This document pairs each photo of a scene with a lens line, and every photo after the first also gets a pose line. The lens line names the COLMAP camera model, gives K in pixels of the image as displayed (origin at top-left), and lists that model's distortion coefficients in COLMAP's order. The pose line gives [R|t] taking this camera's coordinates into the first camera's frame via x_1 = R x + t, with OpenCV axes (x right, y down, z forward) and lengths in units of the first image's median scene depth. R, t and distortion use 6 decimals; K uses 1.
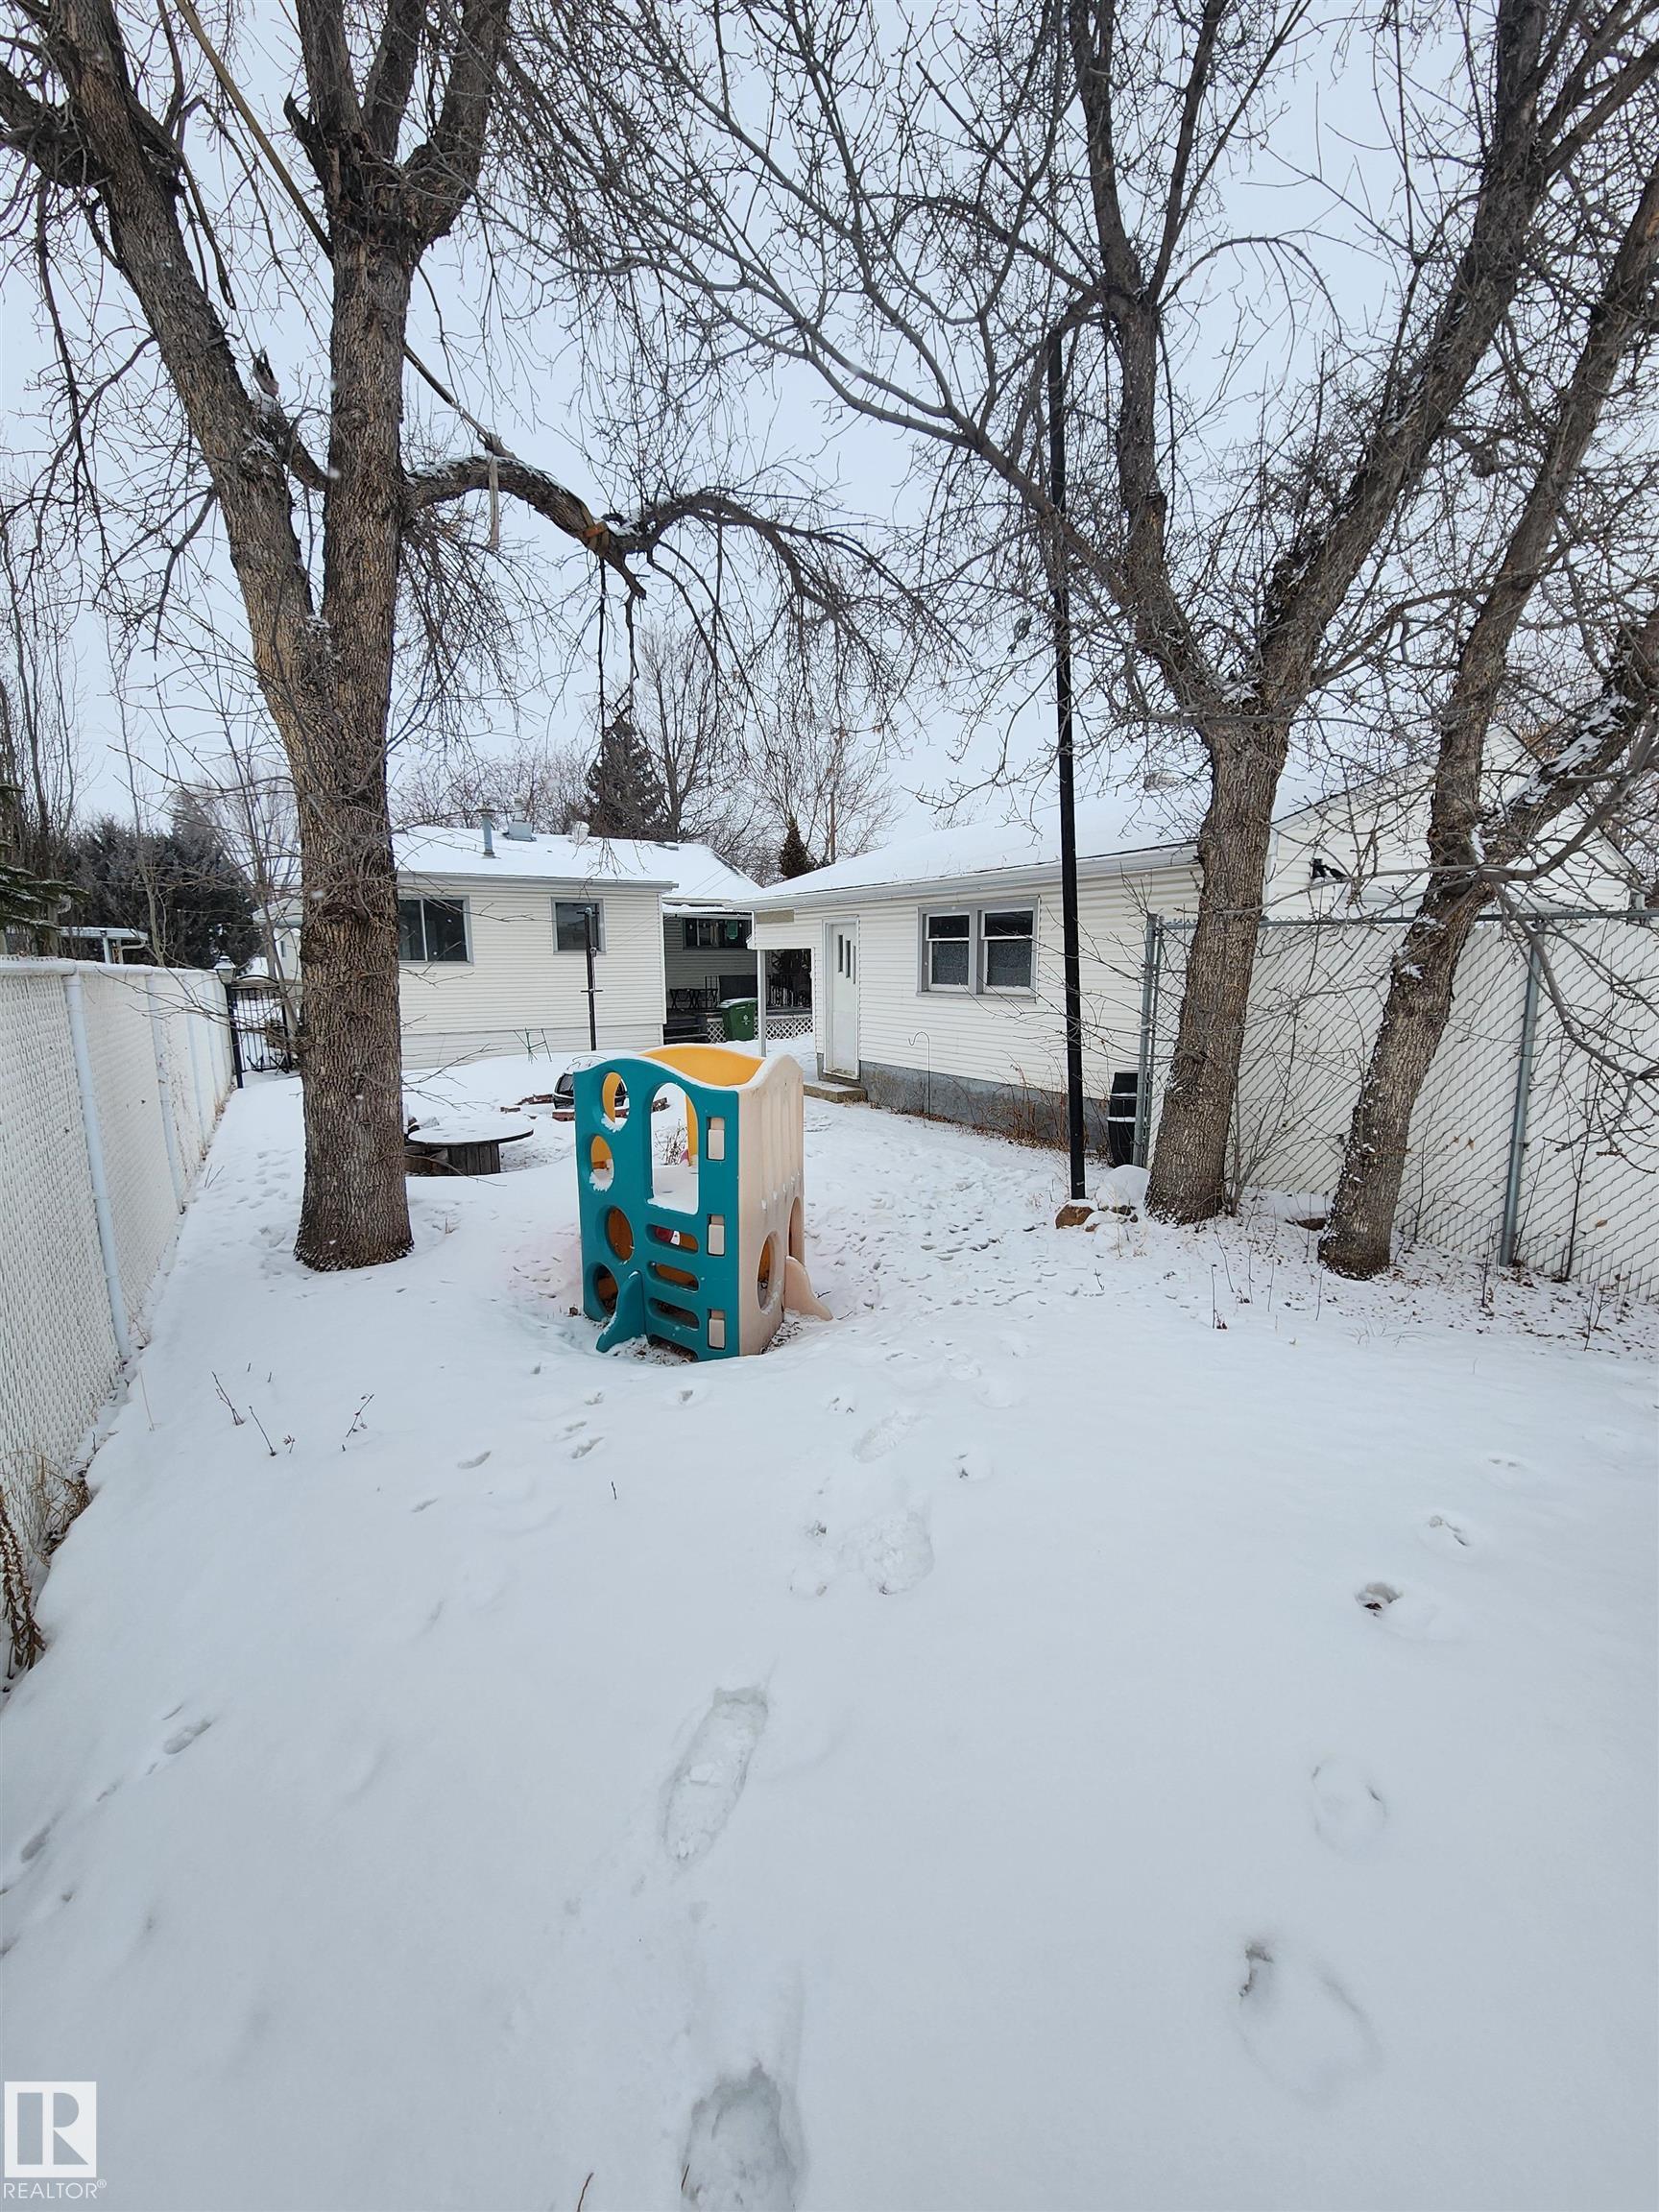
lens RADIAL K [[910.2, 0, 825.7], [0, 910.2, 1106.5], [0, 0, 1]] dist [0.000696, 0.000511]
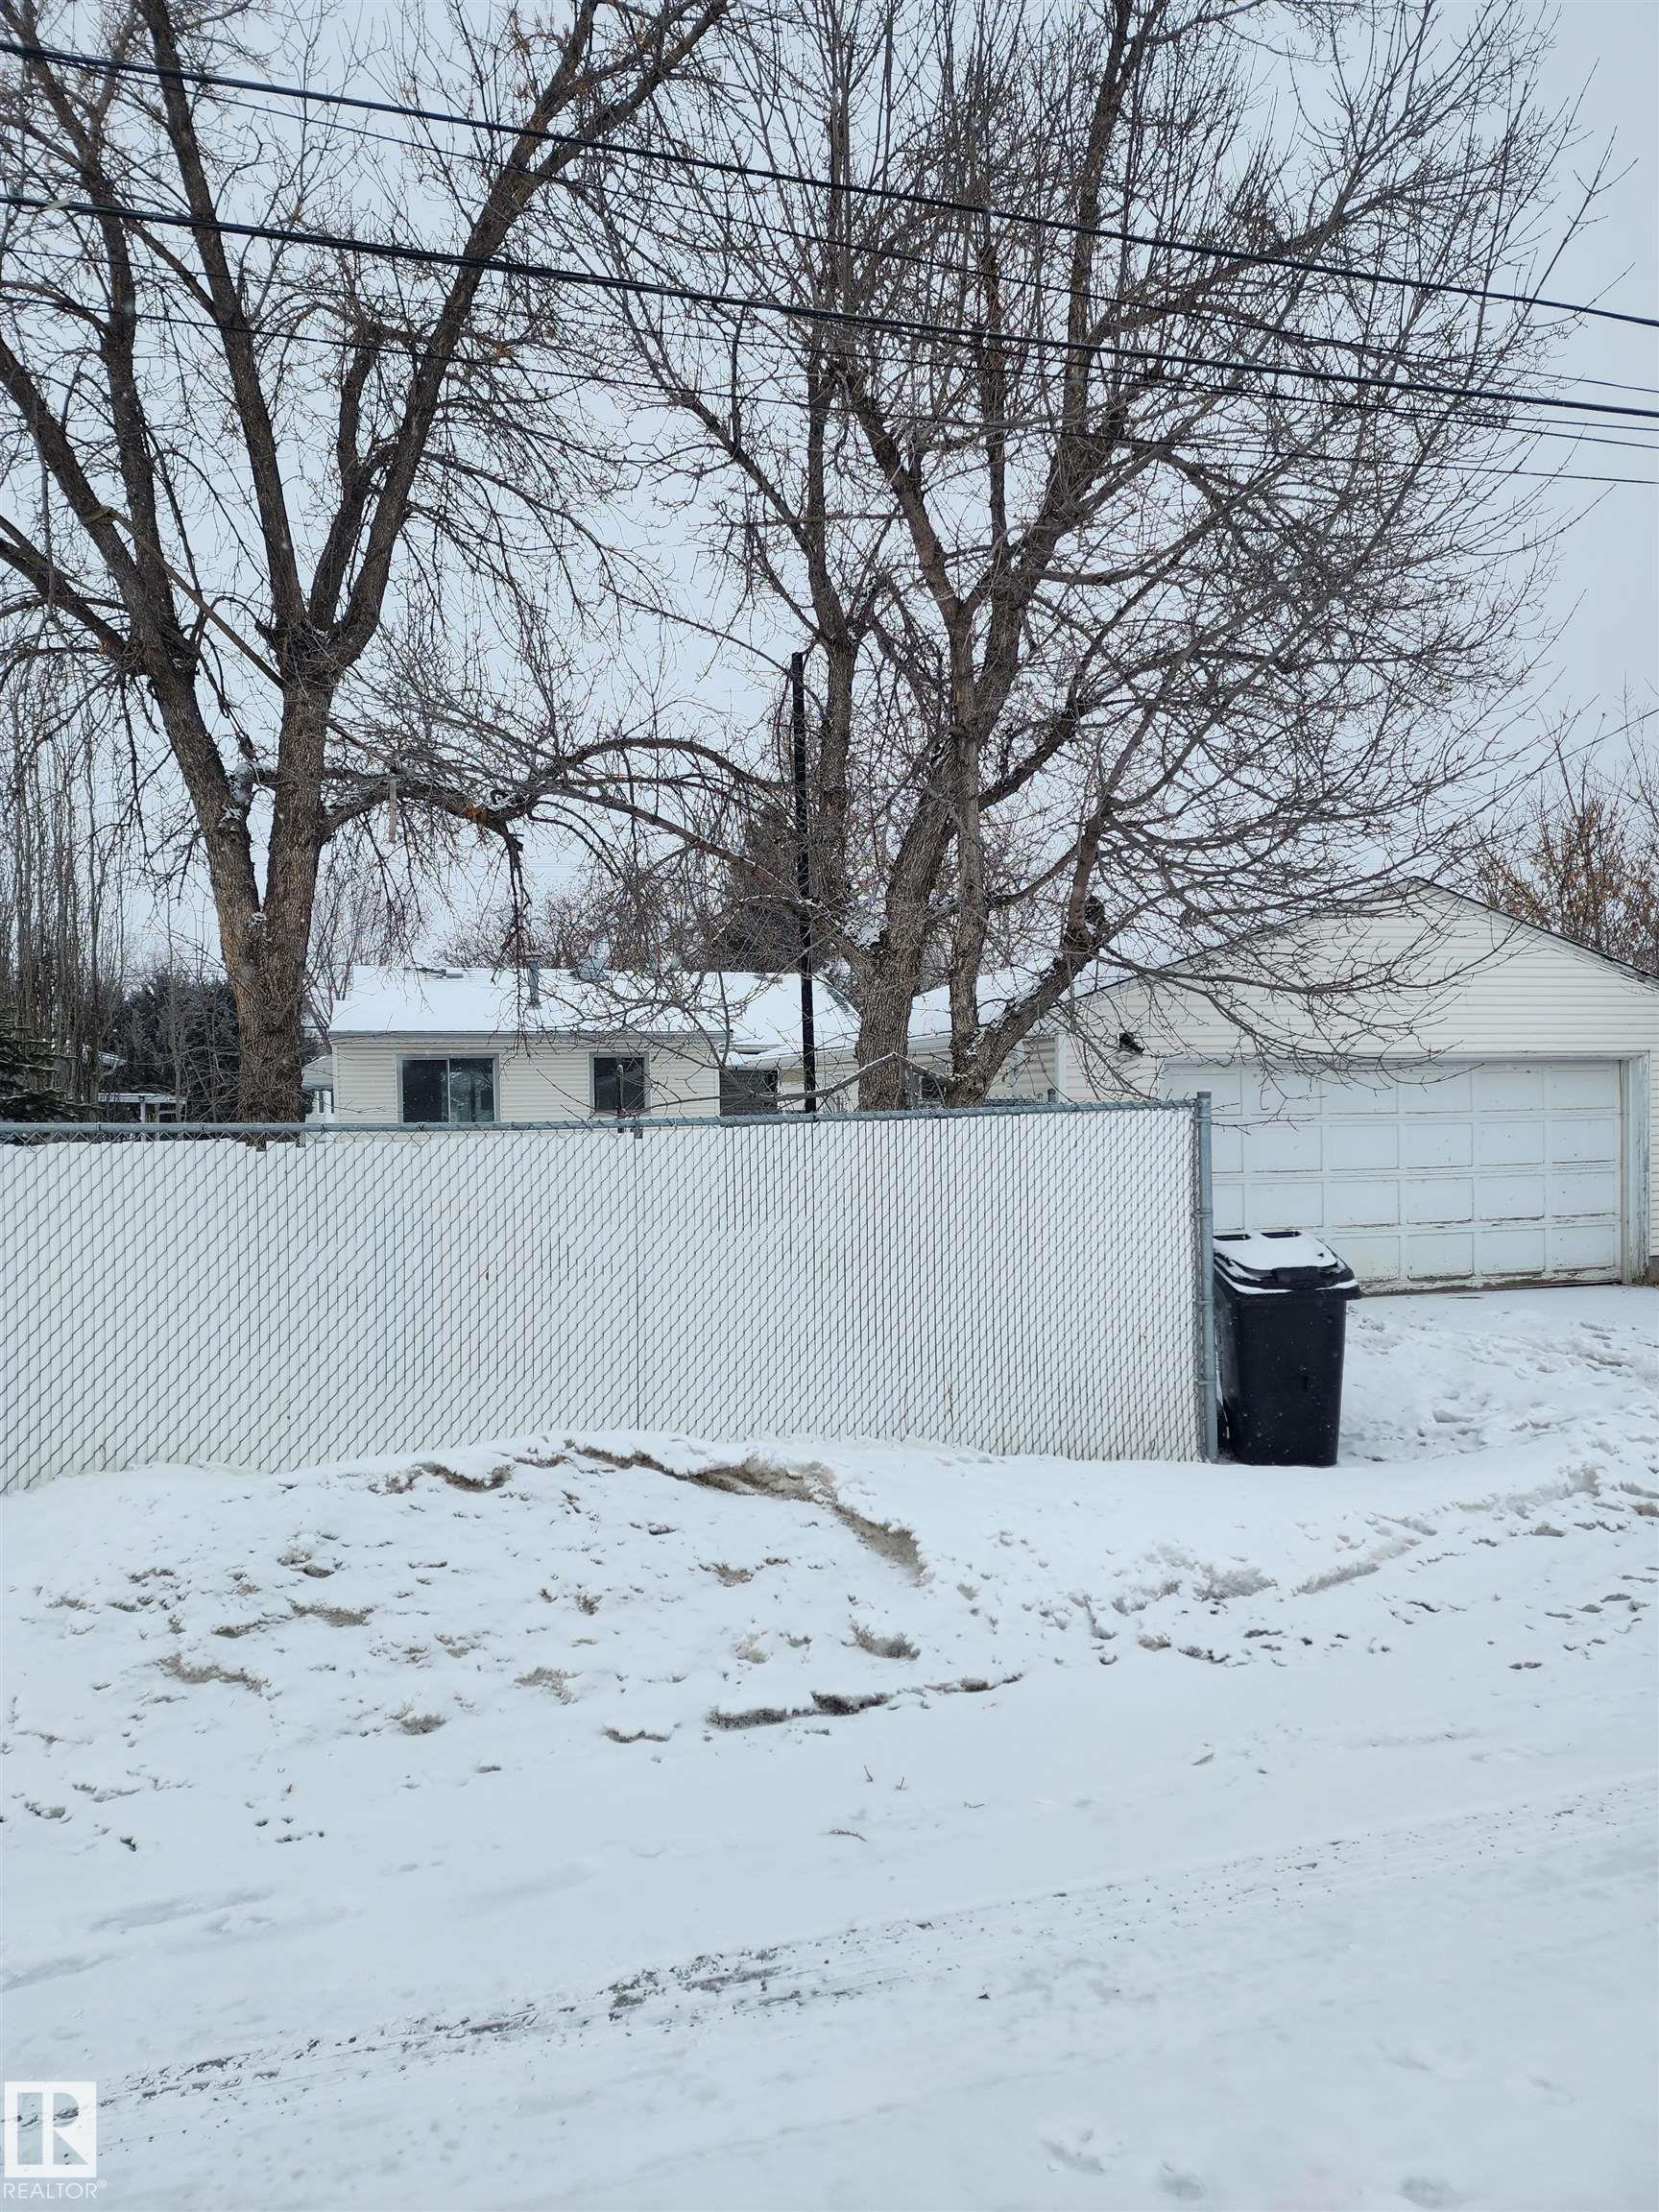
lens RADIAL K [[1443.6, 0, 832.3], [0, 1443.6, 1109.1], [0, 0, 1]] dist [0.039319, 0.000127]
pose [[0.973794, -0.015863, -0.226878, 0.686496], [-0.019582, 0.988012, -0.153128, 0.099928], [0.226587, 0.153558, 0.961810, -0.800701]]
